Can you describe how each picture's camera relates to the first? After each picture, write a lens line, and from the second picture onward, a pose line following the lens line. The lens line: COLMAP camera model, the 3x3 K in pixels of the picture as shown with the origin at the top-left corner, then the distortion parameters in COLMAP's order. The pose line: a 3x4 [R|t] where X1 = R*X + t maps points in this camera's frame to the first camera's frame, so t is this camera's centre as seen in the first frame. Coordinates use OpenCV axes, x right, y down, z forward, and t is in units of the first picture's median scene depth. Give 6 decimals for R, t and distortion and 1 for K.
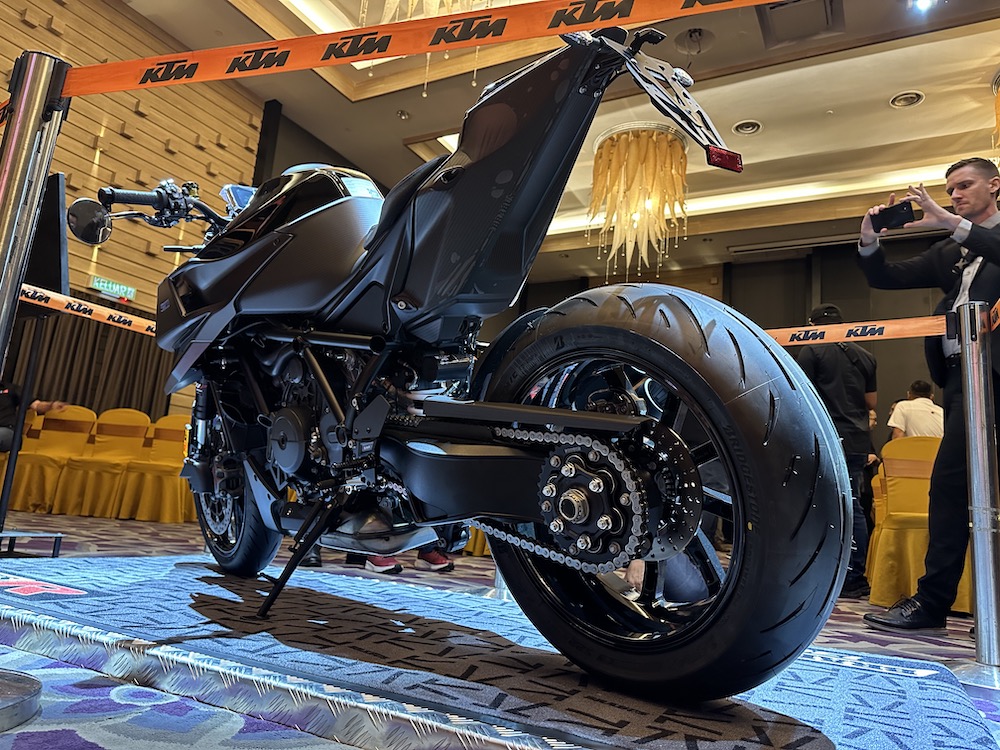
lens RADIAL K [[713.9, 0, 500.0], [0, 713.9, 375.0], [0, 0, 1]] dist [0.025304, -0.042757]
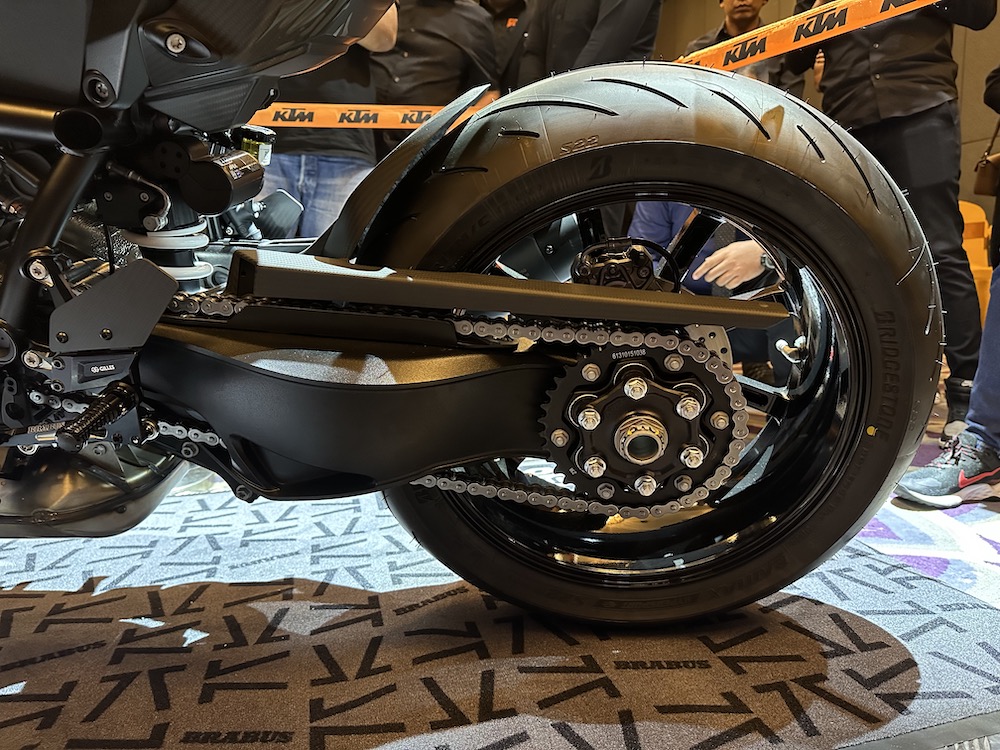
lens RADIAL K [[713.9, 0, 500.0], [0, 713.9, 375.0], [0, 0, 1]] dist [0.025304, -0.042757]
pose [[0.736588, -0.180377, 0.651845, -0.354400], [-0.046592, 0.947959, 0.314966, -0.061172], [-0.674735, -0.262371, 0.689851, 0.590420]]
